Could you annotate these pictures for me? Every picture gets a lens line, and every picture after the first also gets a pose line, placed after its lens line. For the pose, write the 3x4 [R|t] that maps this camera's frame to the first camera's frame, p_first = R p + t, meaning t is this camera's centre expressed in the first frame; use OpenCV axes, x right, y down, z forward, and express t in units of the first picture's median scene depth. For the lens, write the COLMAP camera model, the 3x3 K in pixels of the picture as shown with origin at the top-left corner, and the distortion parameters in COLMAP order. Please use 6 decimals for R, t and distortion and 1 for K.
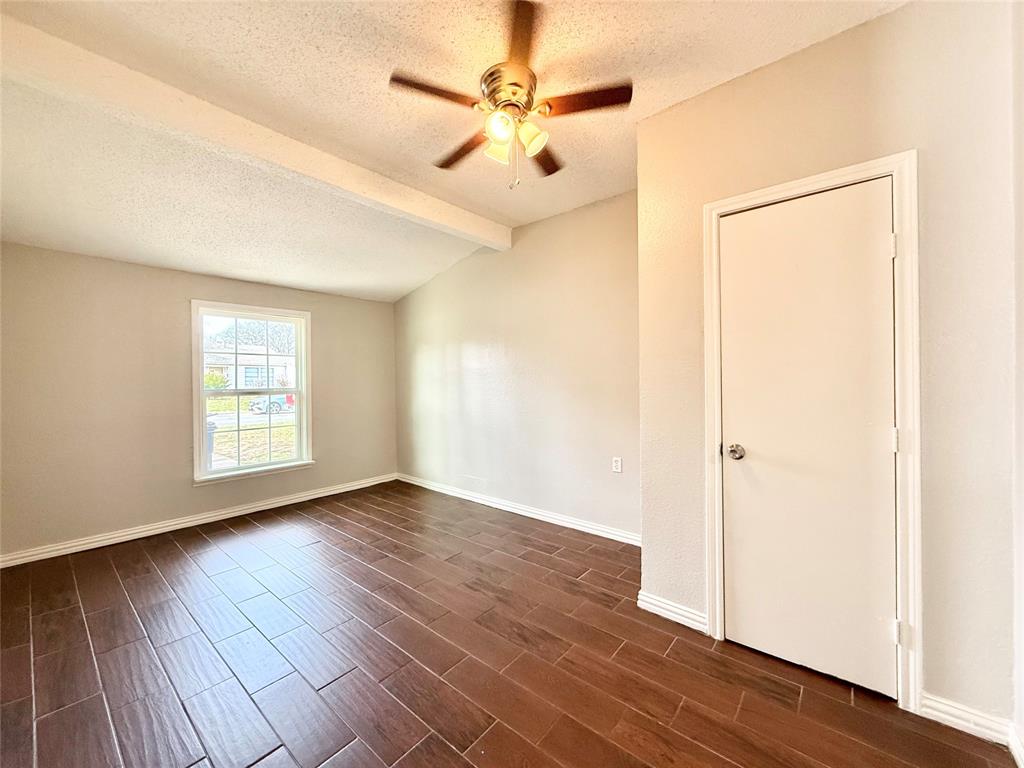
lens RADIAL K [[407.2, 0, 511.1], [0, 407.2, 382.1], [0, 0, 1]] dist [-0.000130, 0.000207]
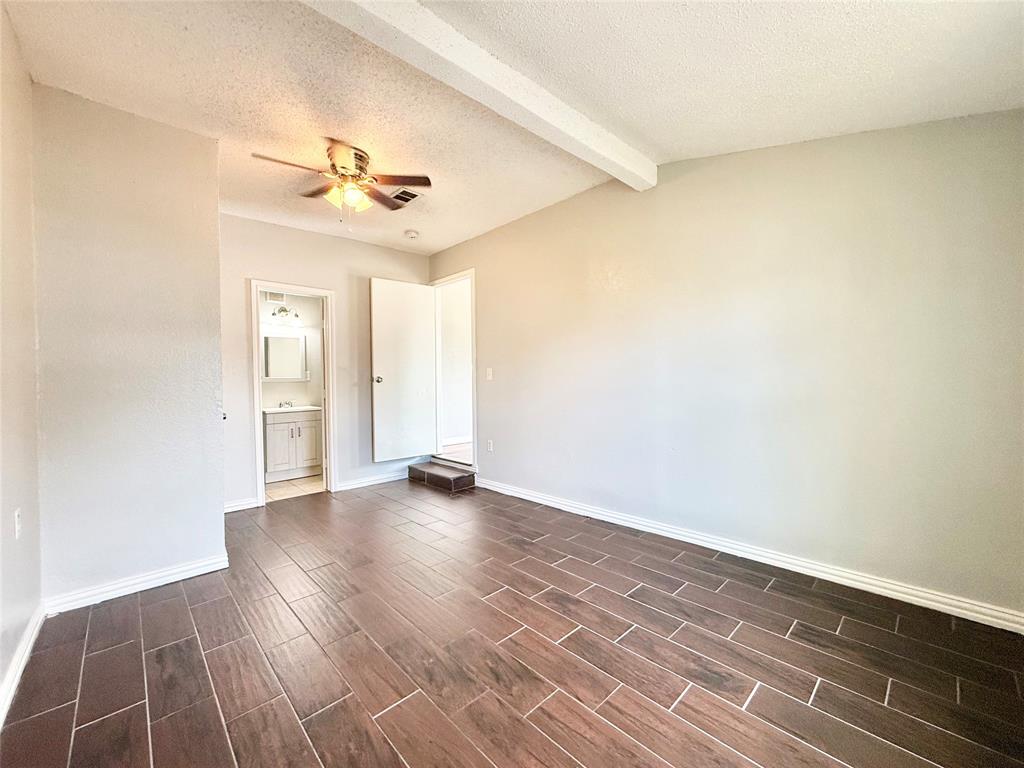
lens RADIAL K [[407.2, 0, 511.1], [0, 407.2, 382.1], [0, 0, 1]] dist [-0.000130, 0.000207]
pose [[-0.993146, 0.019425, 0.115254, -0.326231], [0.021657, 0.999601, 0.018144, 0.018537], [-0.114855, 0.020515, -0.993170, 1.093100]]
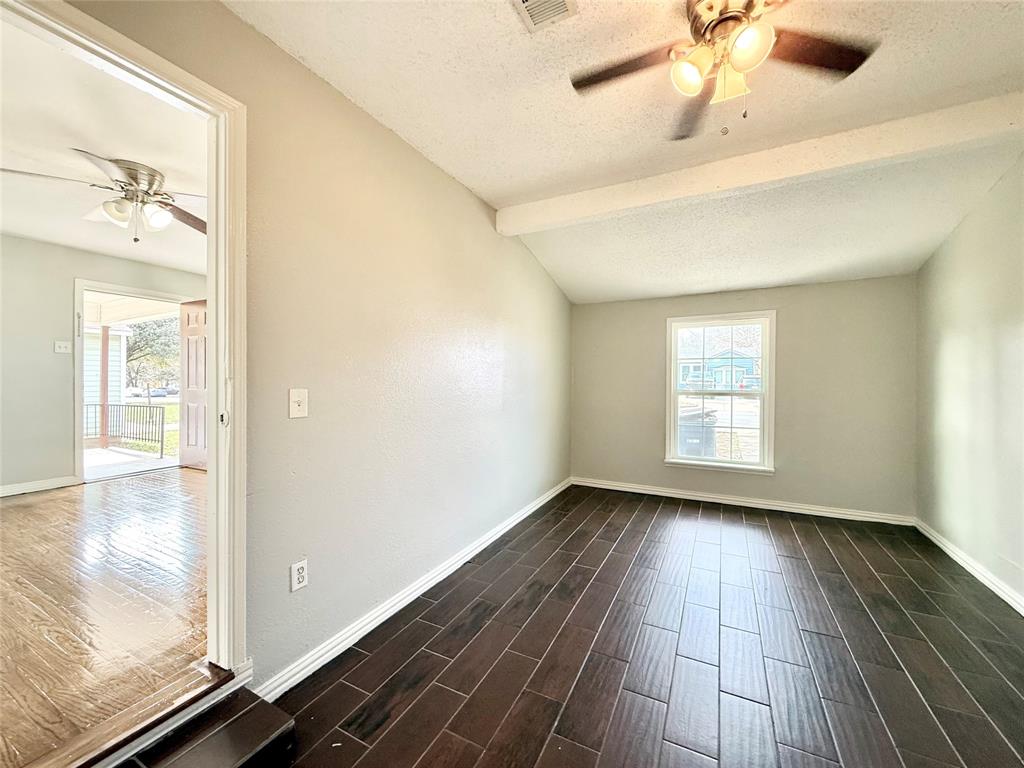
lens RADIAL K [[407.2, 0, 511.1], [0, 407.2, 382.1], [0, 0, 1]] dist [-0.000130, 0.000207]
pose [[0.211306, 0.013498, -0.977327, 0.301277], [-0.008440, 0.999893, 0.011985, -0.012522], [0.977383, 0.005716, 0.211397, 0.217245]]
